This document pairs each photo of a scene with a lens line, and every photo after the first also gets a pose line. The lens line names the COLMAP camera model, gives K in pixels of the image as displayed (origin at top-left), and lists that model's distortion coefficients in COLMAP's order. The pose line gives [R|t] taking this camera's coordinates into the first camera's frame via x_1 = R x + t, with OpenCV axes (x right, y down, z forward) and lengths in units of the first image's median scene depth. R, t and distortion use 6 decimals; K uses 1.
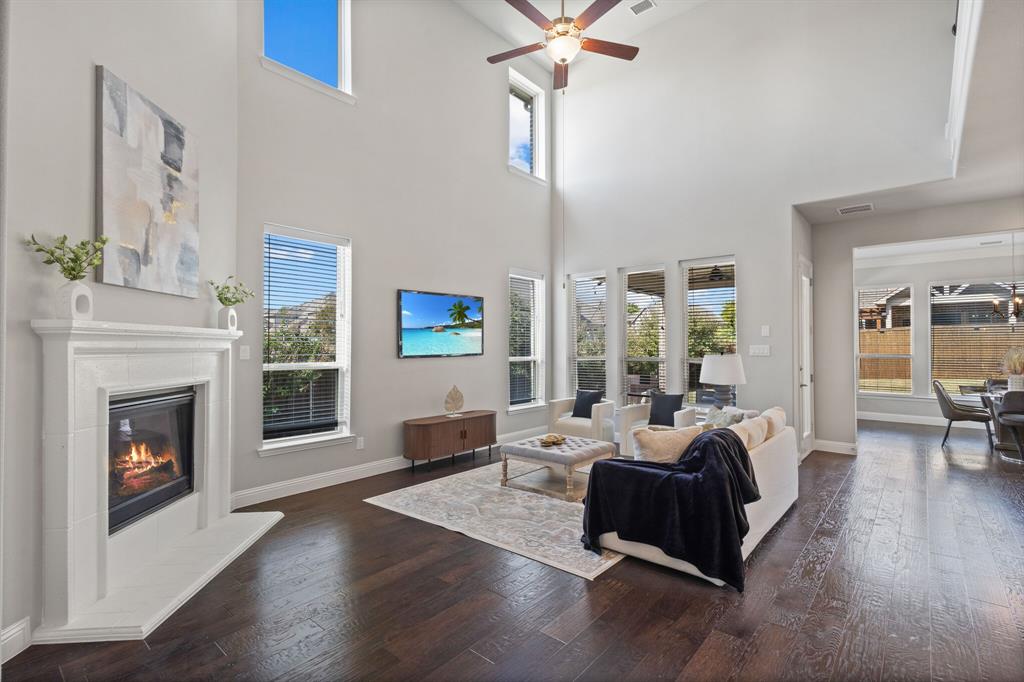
lens RADIAL K [[481.1, 0, 515.1], [0, 481.1, 345.1], [0, 0, 1]] dist [0.006552, -0.000454]
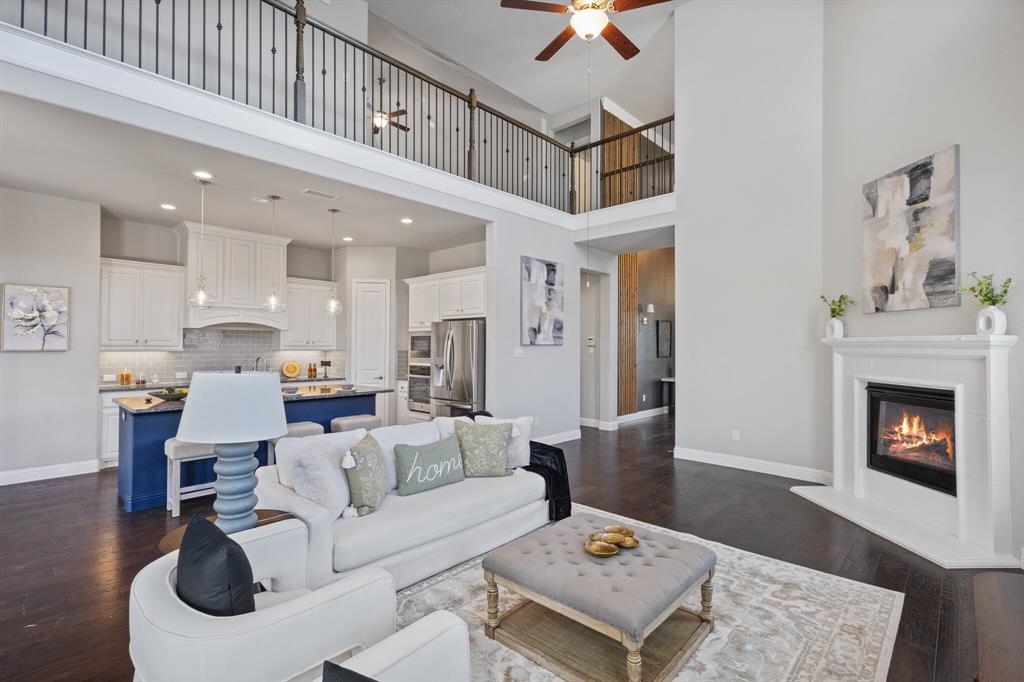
lens RADIAL K [[481.1, 0, 509.8], [0, 481.1, 341.0], [0, 0, 1]] dist [0.006552, -0.000454]
pose [[-0.999015, -0.002355, 0.044307, 0.245315], [-0.002906, 0.999919, -0.012380, -0.008126], [-0.044274, -0.012497, -0.998941, 2.236261]]
